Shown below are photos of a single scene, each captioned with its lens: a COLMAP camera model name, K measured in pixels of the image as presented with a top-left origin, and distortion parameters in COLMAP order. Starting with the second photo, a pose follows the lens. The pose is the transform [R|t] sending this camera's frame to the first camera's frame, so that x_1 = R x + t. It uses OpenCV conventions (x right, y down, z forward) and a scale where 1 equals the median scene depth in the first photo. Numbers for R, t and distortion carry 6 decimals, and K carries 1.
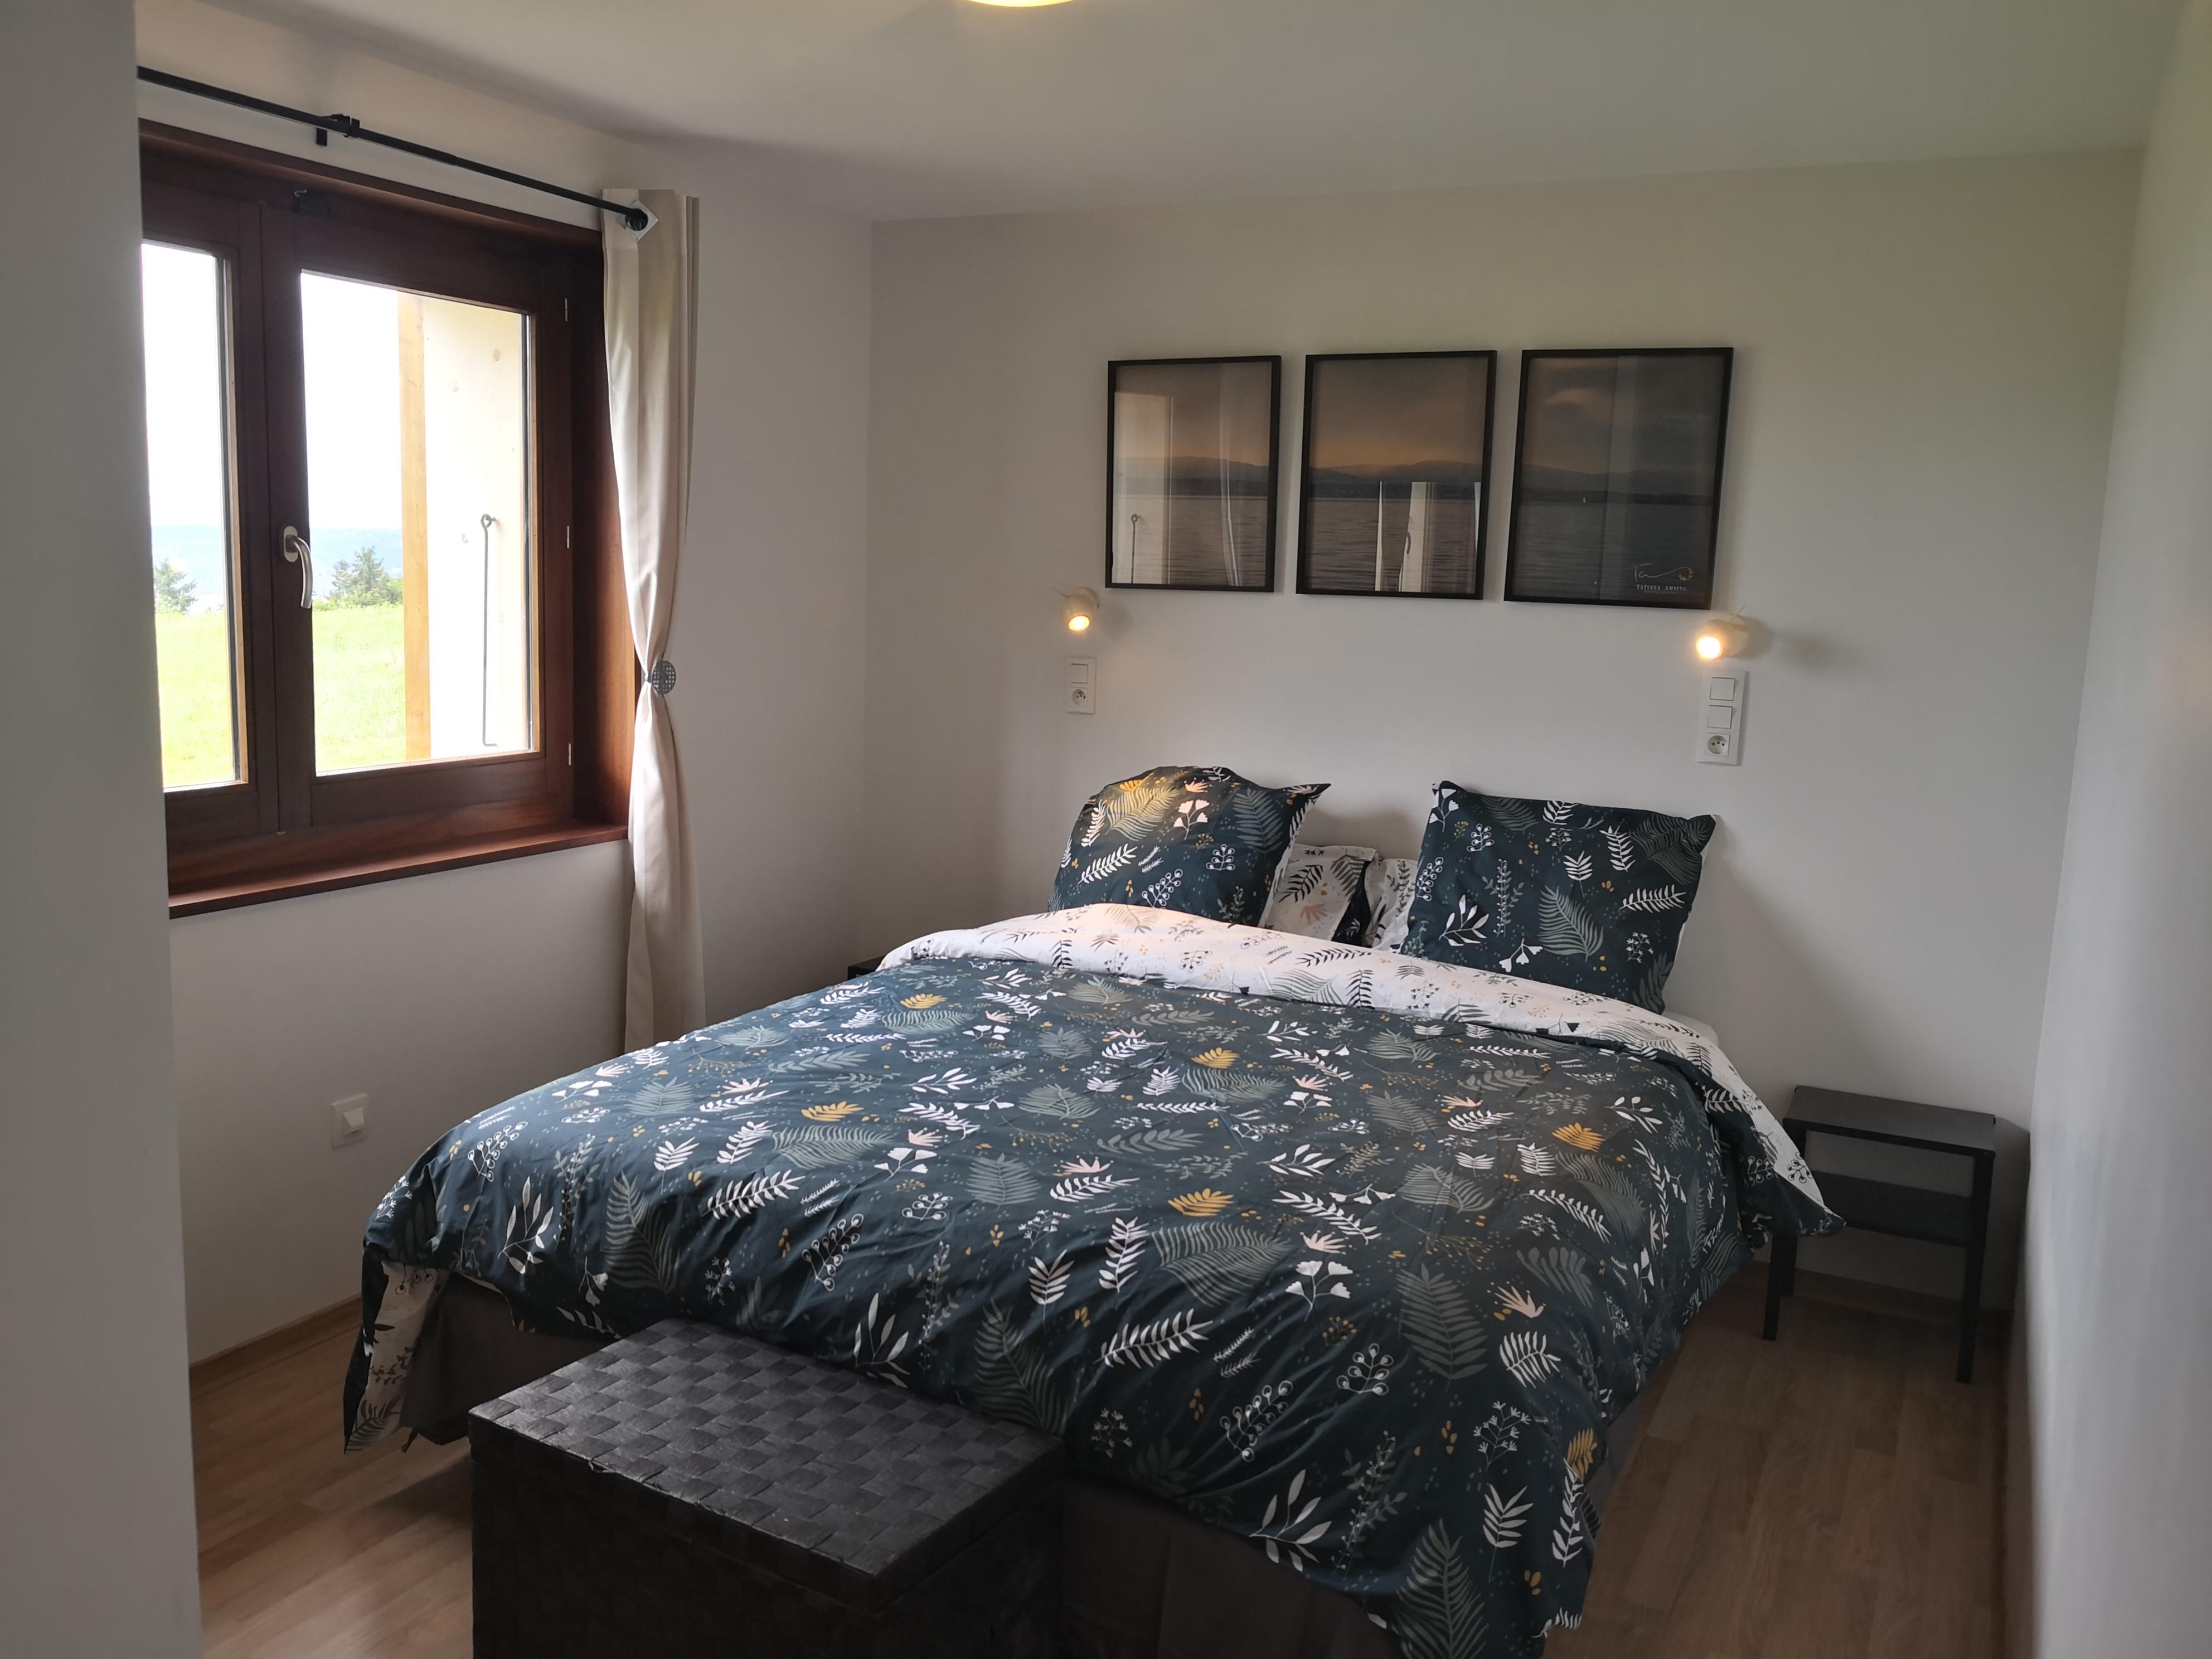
lens RADIAL K [[1824.8, 0, 1106.0], [0, 1824.8, 829.5], [0, 0, 1]] dist [0.001655, -0.025706]
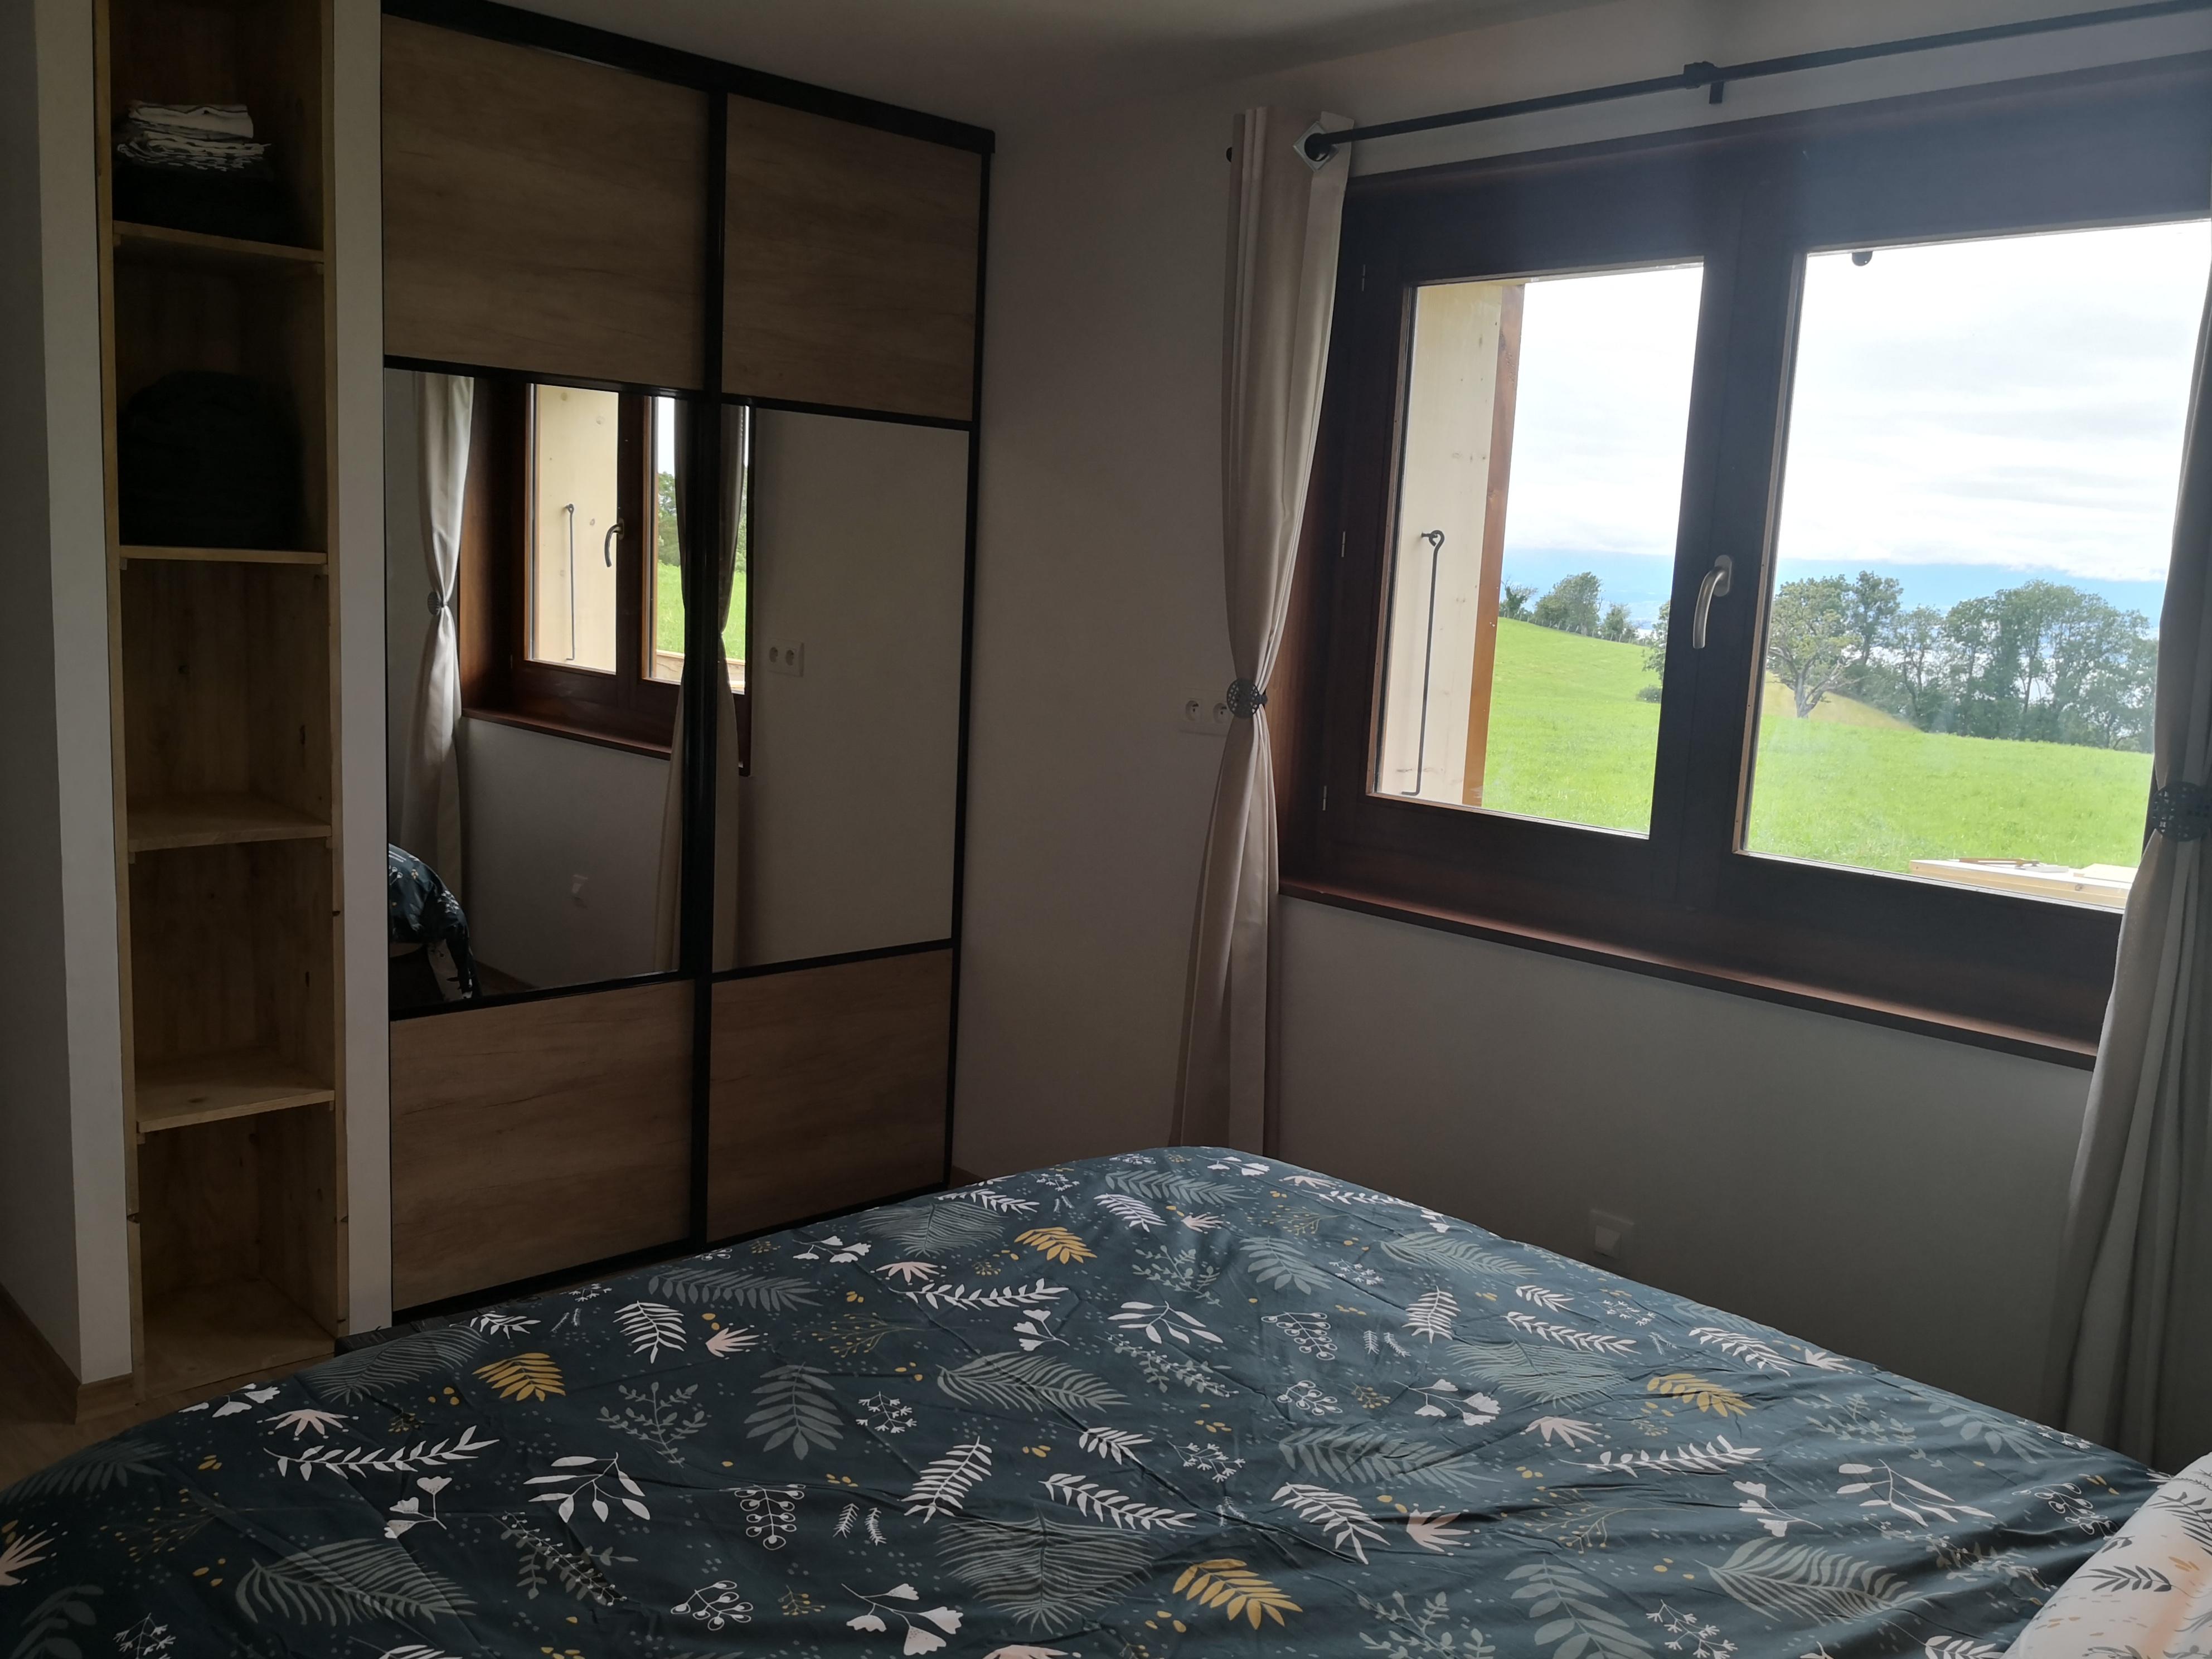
lens RADIAL K [[1824.8, 0, 1106.0], [0, 1824.8, 829.5], [0, 0, 1]] dist [0.001655, -0.025706]
pose [[-0.335042, 0.091981, -0.937703, 0.515963], [-0.199032, 0.965856, 0.165857, -0.138889], [0.920942, 0.242202, -0.305295, 1.128710]]
